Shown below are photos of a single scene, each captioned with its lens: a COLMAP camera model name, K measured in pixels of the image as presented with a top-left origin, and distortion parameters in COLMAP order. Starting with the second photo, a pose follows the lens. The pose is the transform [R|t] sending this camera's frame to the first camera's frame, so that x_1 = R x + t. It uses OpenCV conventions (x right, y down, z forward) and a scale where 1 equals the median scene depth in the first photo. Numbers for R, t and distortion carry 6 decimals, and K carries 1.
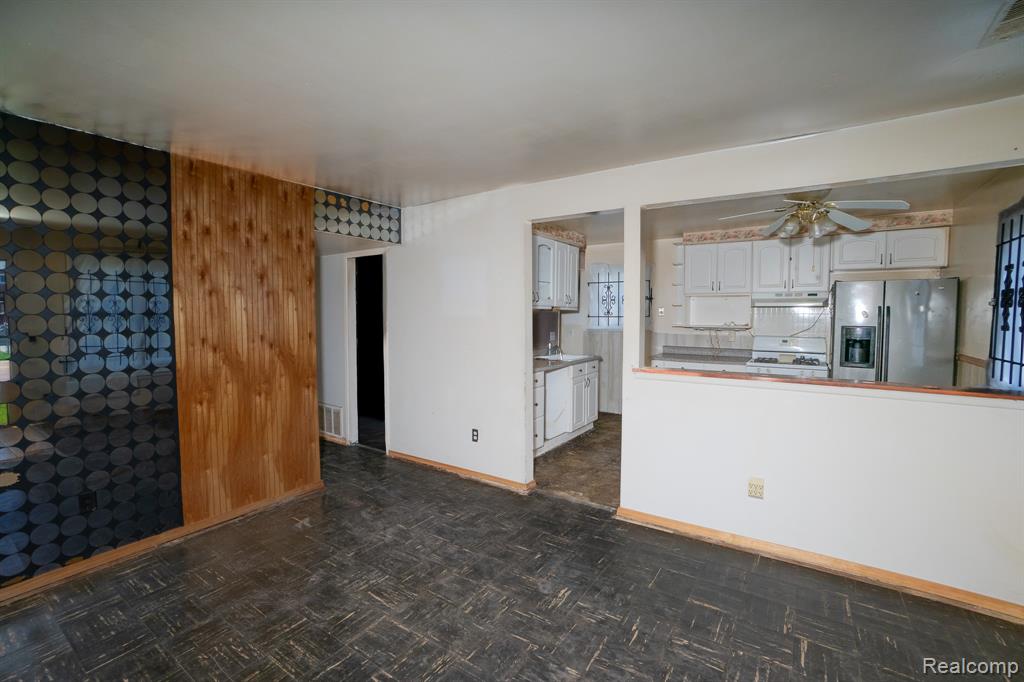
lens RADIAL K [[450.0, 0, 512.0], [0, 450.0, 341.0], [0, 0, 1]] dist [-0.061565, 0.023346]
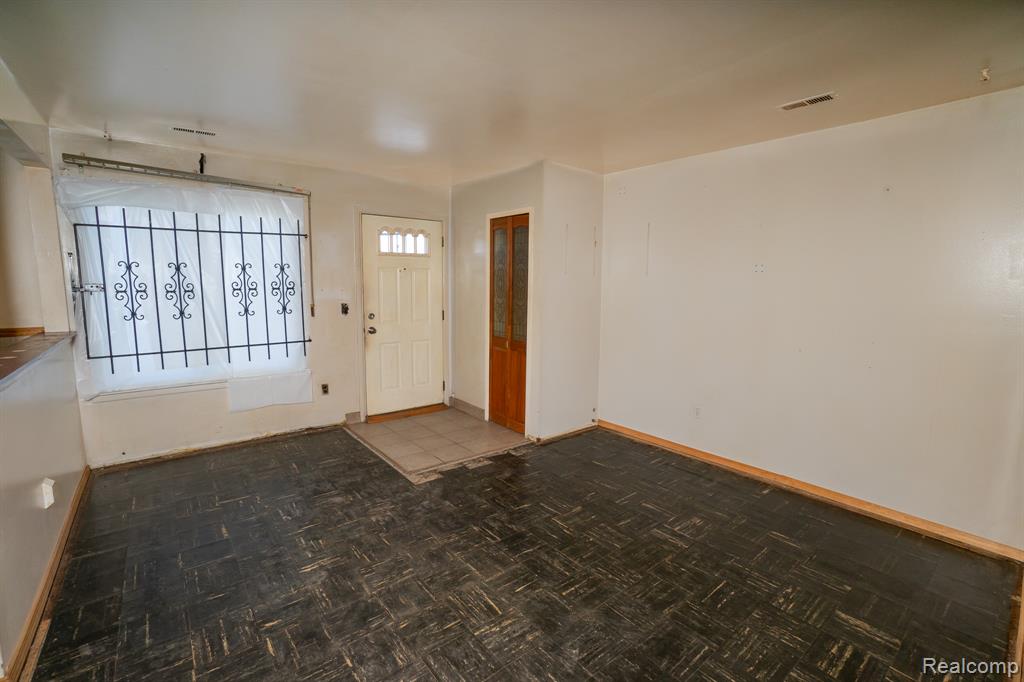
lens RADIAL K [[455.9, 0, 509.9], [0, 455.9, 338.9], [0, 0, 1]] dist [-0.061350, 0.023108]
pose [[-0.954488, -0.046921, 0.294534, -0.425309], [0.008630, 0.982789, 0.184532, -0.075774], [-0.298123, 0.178676, -0.937655, 1.271608]]
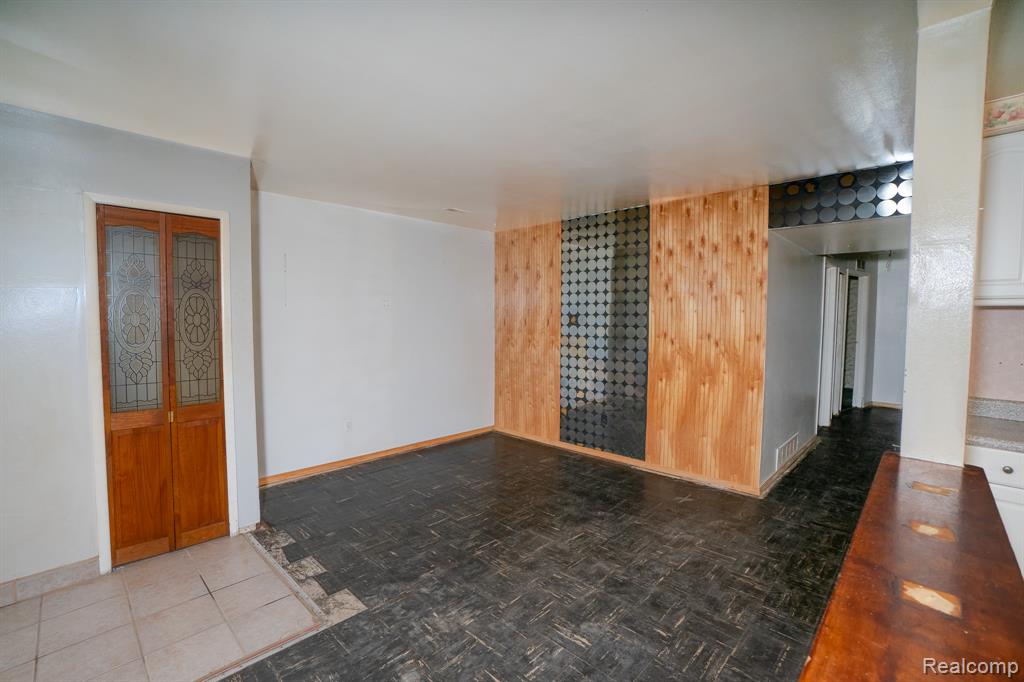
lens RADIAL K [[455.9, 0, 509.9], [0, 455.9, 338.9], [0, 0, 1]] dist [-0.061350, 0.023108]
pose [[-0.175503, 0.051516, -0.983130, 0.718460], [-0.065602, 0.995798, 0.063891, -0.042654], [0.982291, 0.075709, -0.171386, 0.726287]]
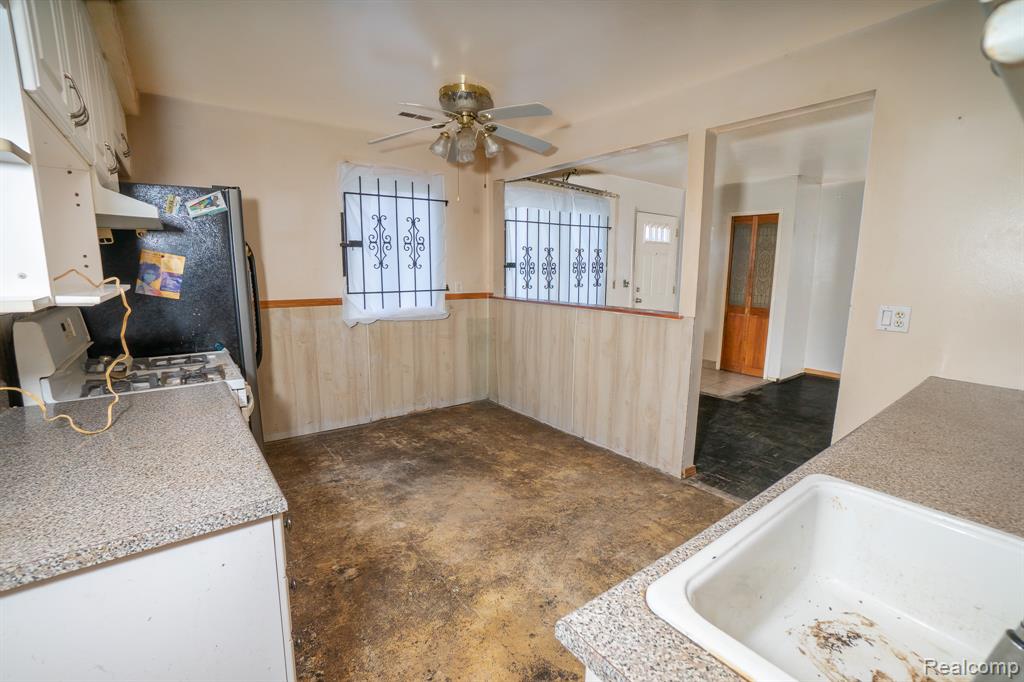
lens RADIAL K [[450.0, 0, 512.0], [0, 450.0, 341.0], [0, 0, 1]] dist [-0.061565, 0.023346]
pose [[-0.946133, -0.060190, 0.318135, 0.335223], [0.012463, 0.975070, 0.221547, -0.096849], [-0.323539, 0.213578, -0.921796, 2.007155]]
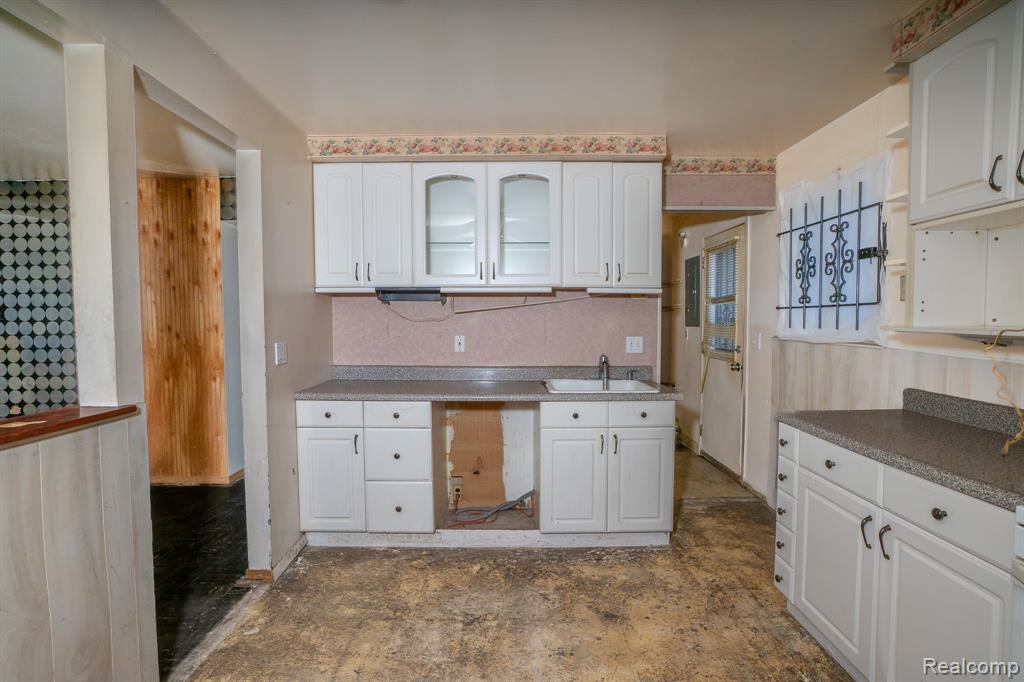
lens RADIAL K [[487.8, 0, 509.8], [0, 487.8, 340.5], [0, 0, 1]] dist [-0.055479, 0.025160]
pose [[0.556853, 0.036513, -0.829808, 0.926497], [-0.046952, 0.998820, 0.012442, -0.032080], [0.829283, 0.032033, 0.557910, 1.092383]]
